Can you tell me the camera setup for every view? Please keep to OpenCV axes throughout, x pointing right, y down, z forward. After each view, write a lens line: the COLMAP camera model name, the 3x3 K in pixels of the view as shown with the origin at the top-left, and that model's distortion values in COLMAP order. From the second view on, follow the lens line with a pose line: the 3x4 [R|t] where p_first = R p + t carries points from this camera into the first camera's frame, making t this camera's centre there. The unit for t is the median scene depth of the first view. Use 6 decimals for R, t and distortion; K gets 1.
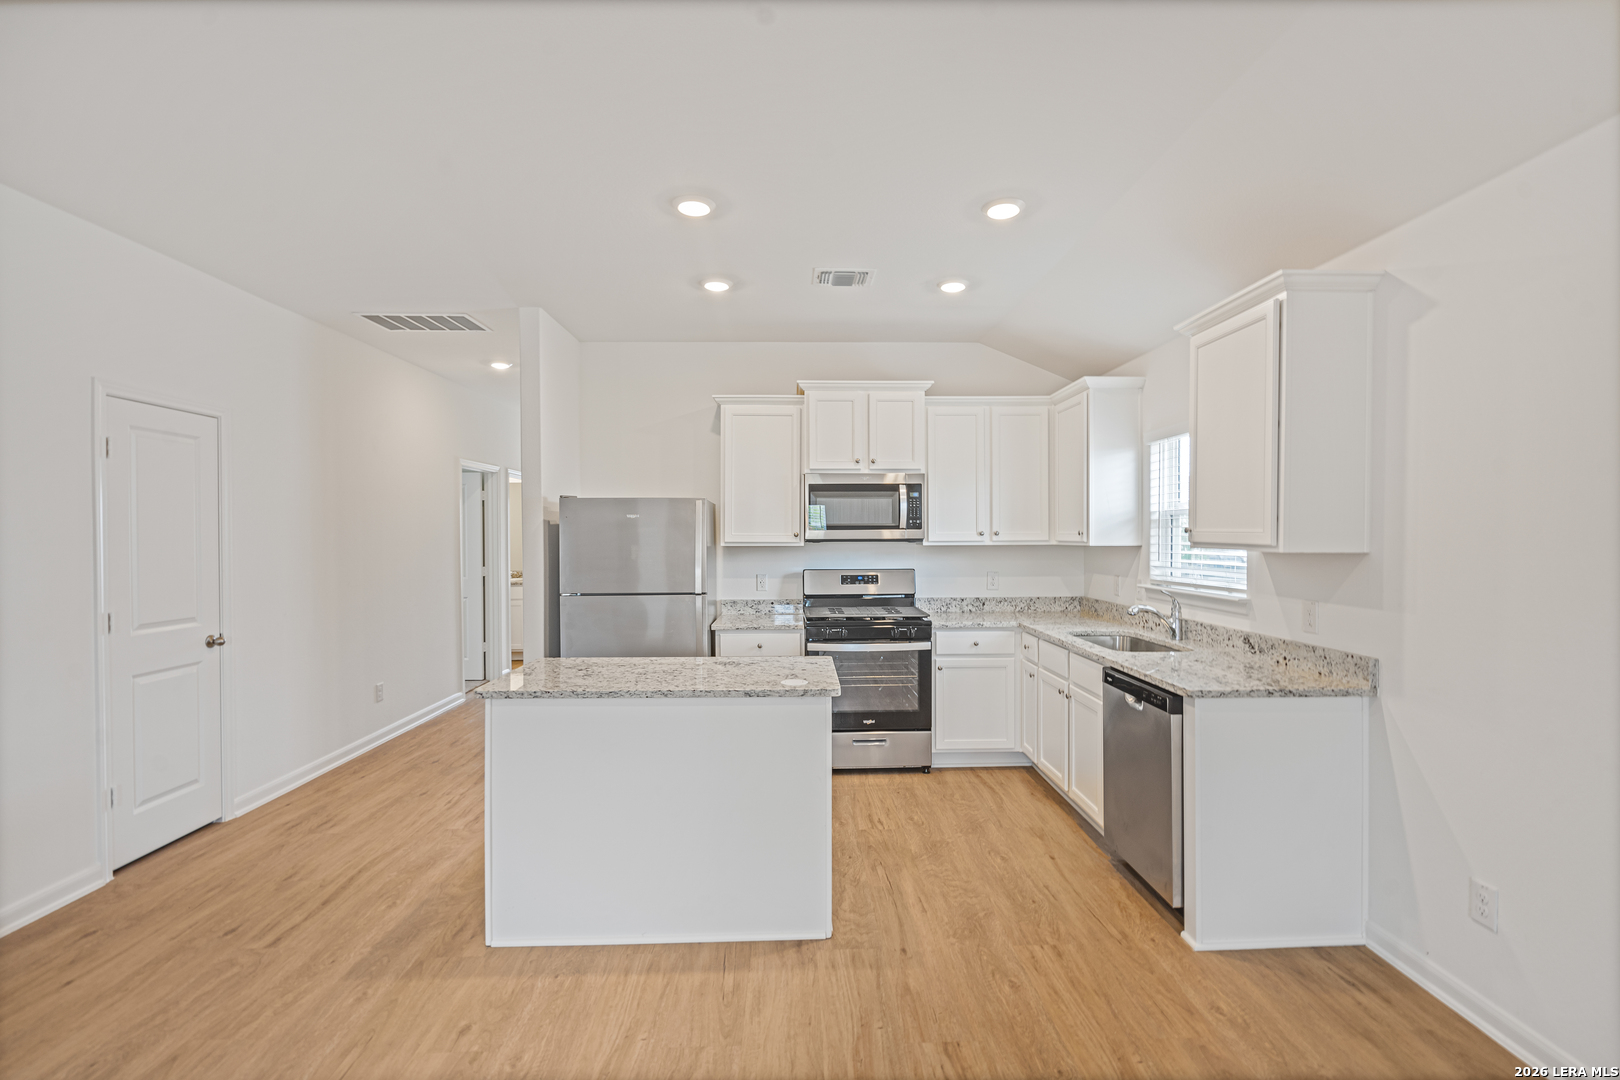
lens RADIAL K [[740.1, 0, 812.3], [0, 740.1, 547.7], [0, 0, 1]] dist [-0.001945, 0.000555]
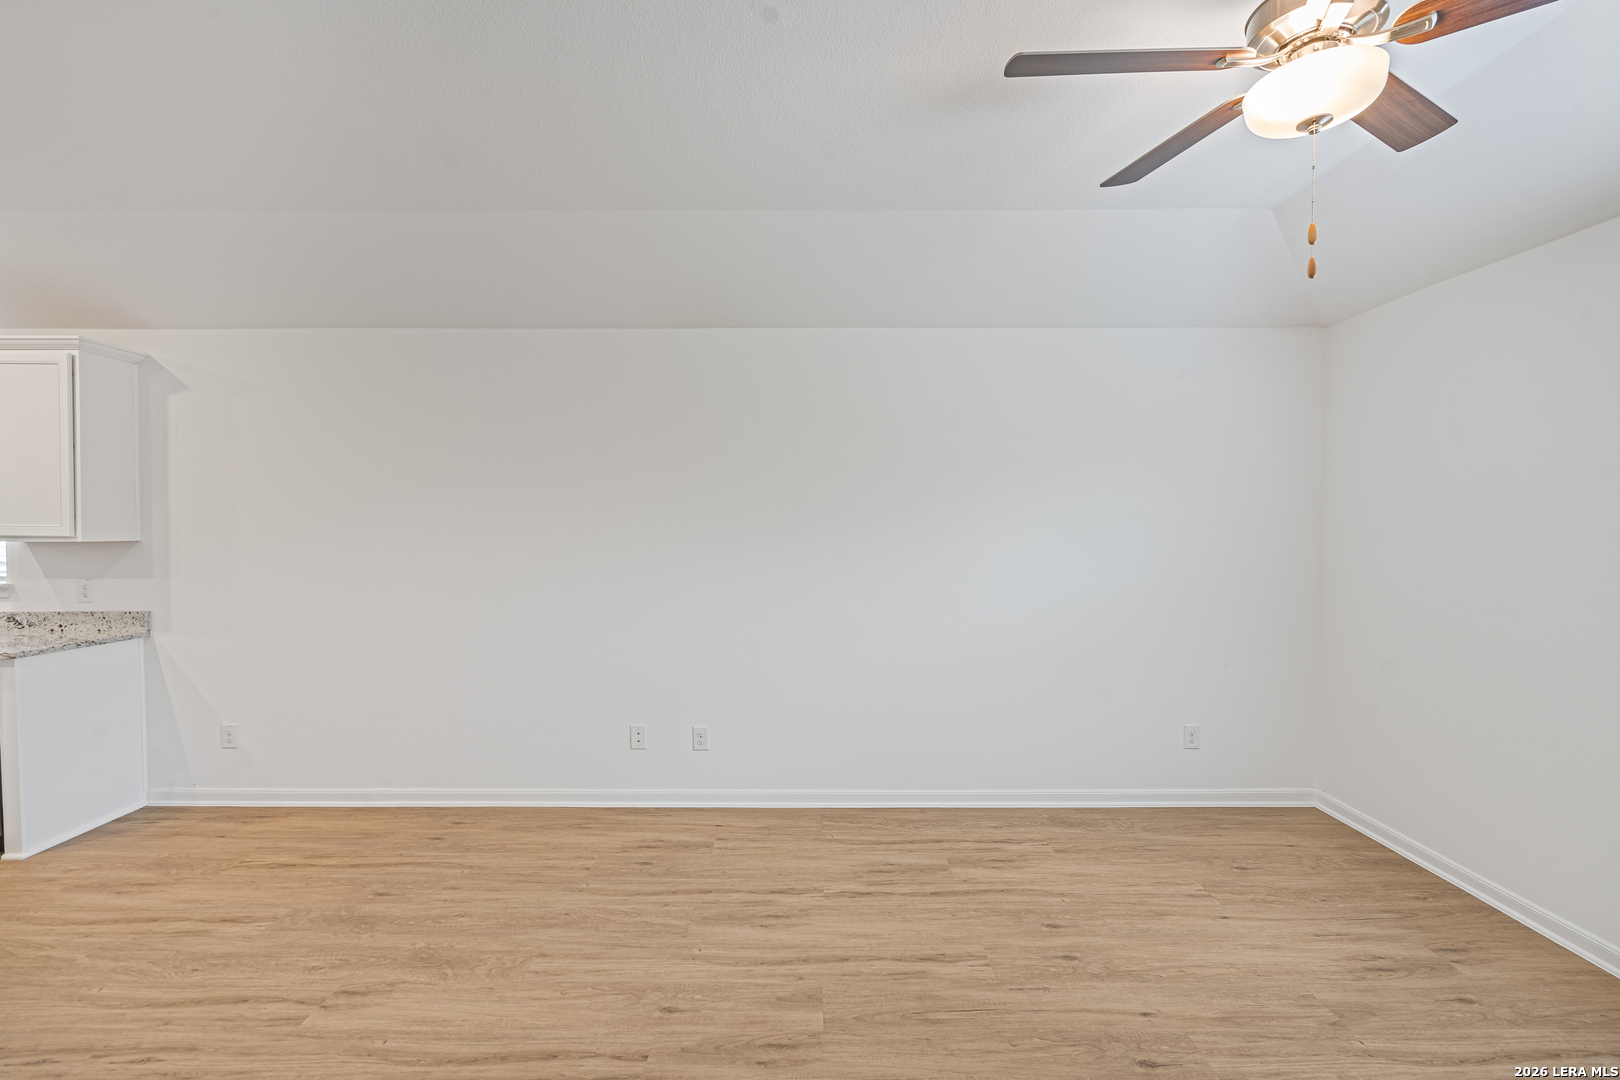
lens RADIAL K [[740.1, 0, 812.3], [0, 740.1, 536.7], [0, 0, 1]] dist [-0.001945, 0.000555]
pose [[0.031721, -0.013729, 0.999402, -0.649278], [0.019967, 0.999715, 0.013100, 0.005931], [-0.999297, 0.019539, 0.031986, -0.371003]]
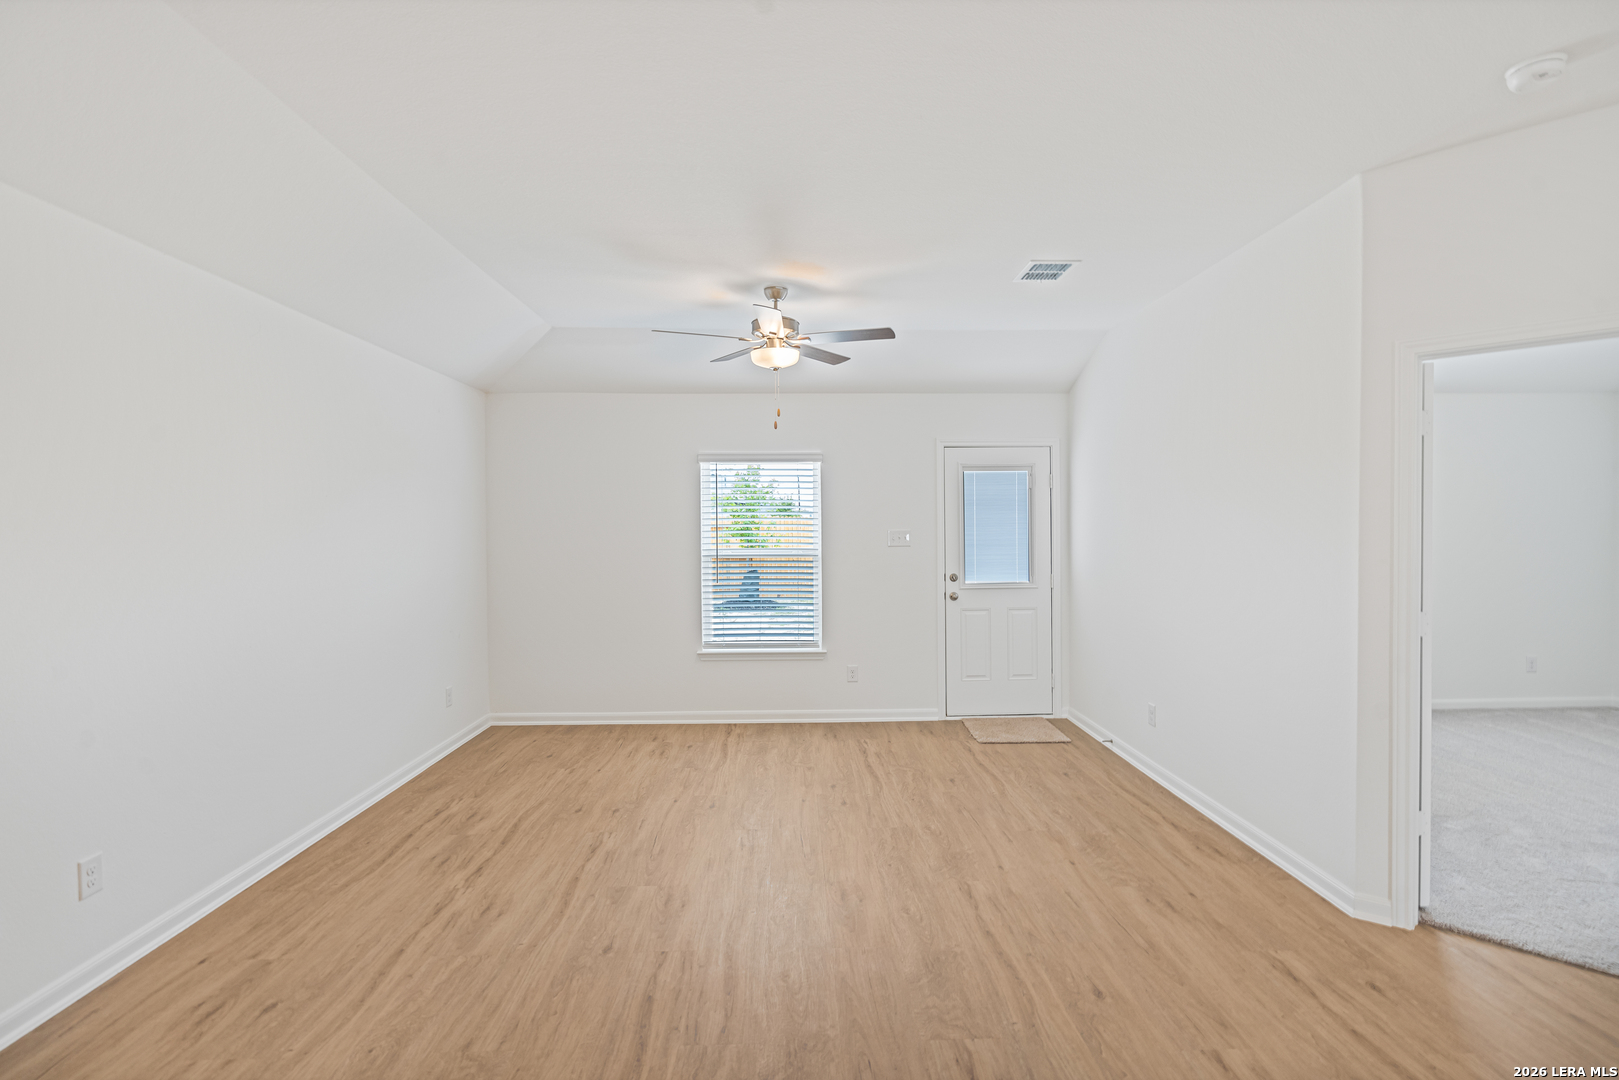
lens RADIAL K [[739.6, 0, 817.8], [0, 739.6, 532.6], [0, 0, 1]] dist [-0.001945, 0.000555]
pose [[-0.999965, 0.002253, -0.008046, -0.105287], [0.002074, 0.999751, 0.022227, -0.019988], [0.008095, 0.022209, -0.999721, 0.769624]]
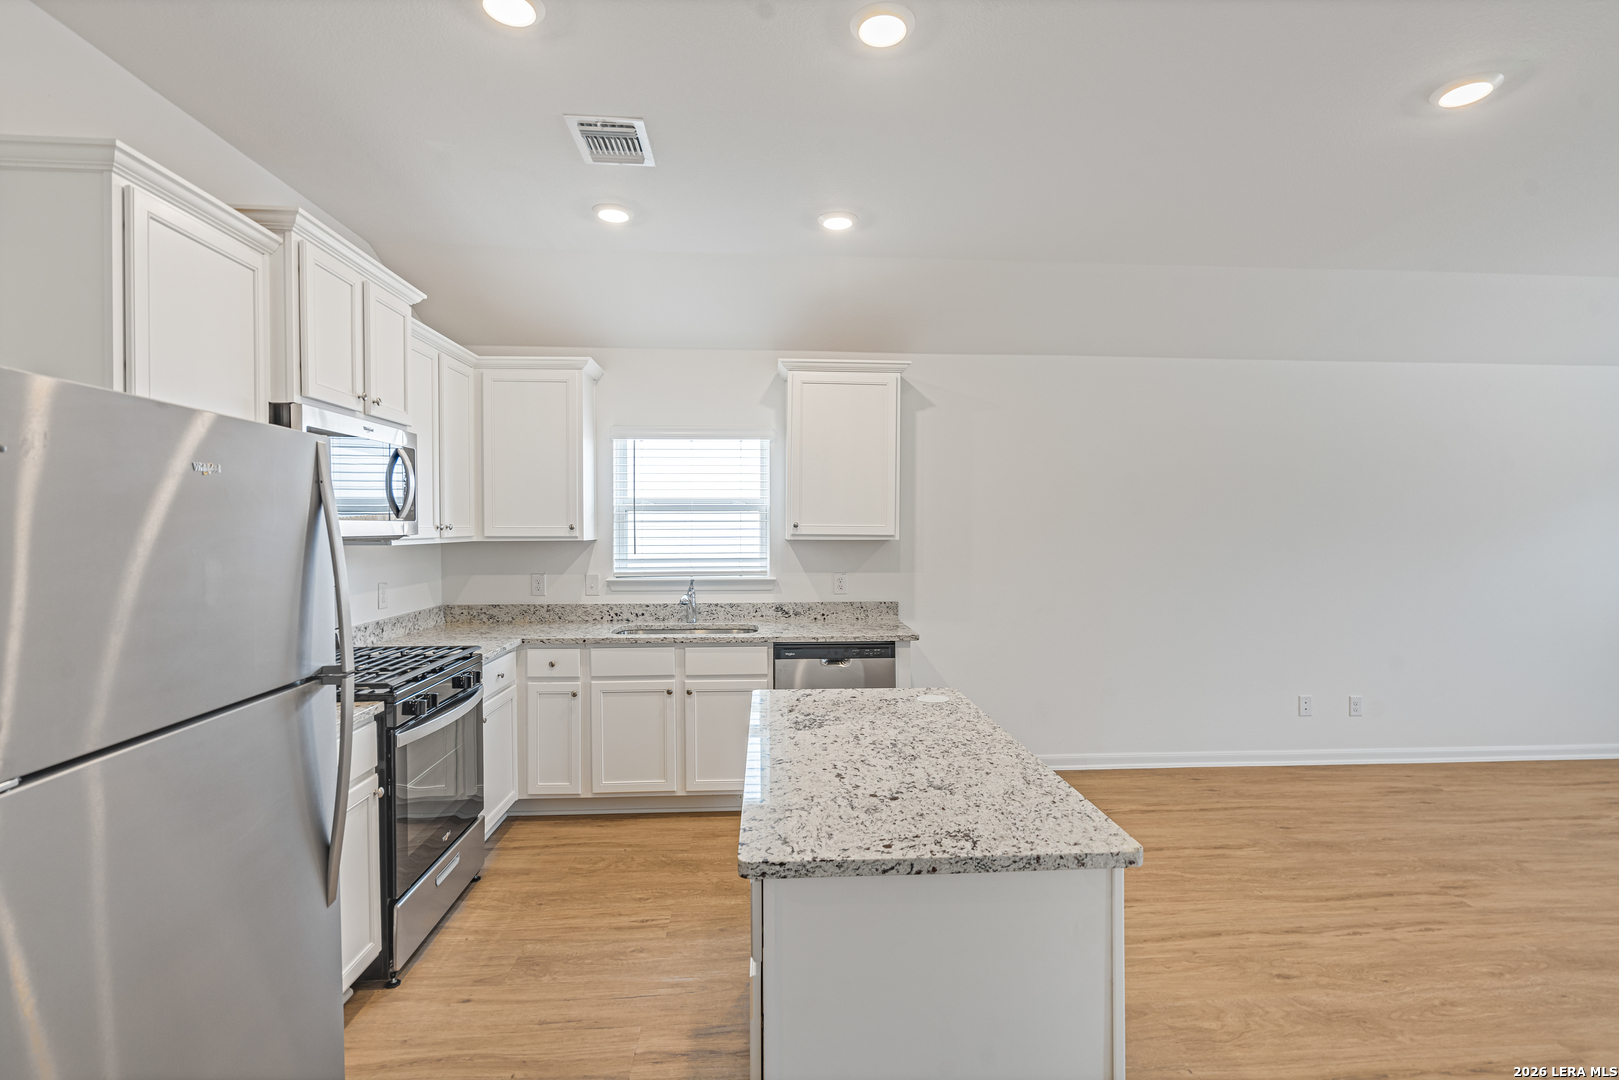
lens RADIAL K [[739.6, 0, 822.2], [0, 739.6, 545.8], [0, 0, 1]] dist [-0.001945, 0.000555]
pose [[-0.035585, -0.021297, 0.999140, -0.875629], [0.018207, 0.999593, 0.021955, -0.017862], [-0.999201, 0.018972, -0.035182, 1.159512]]
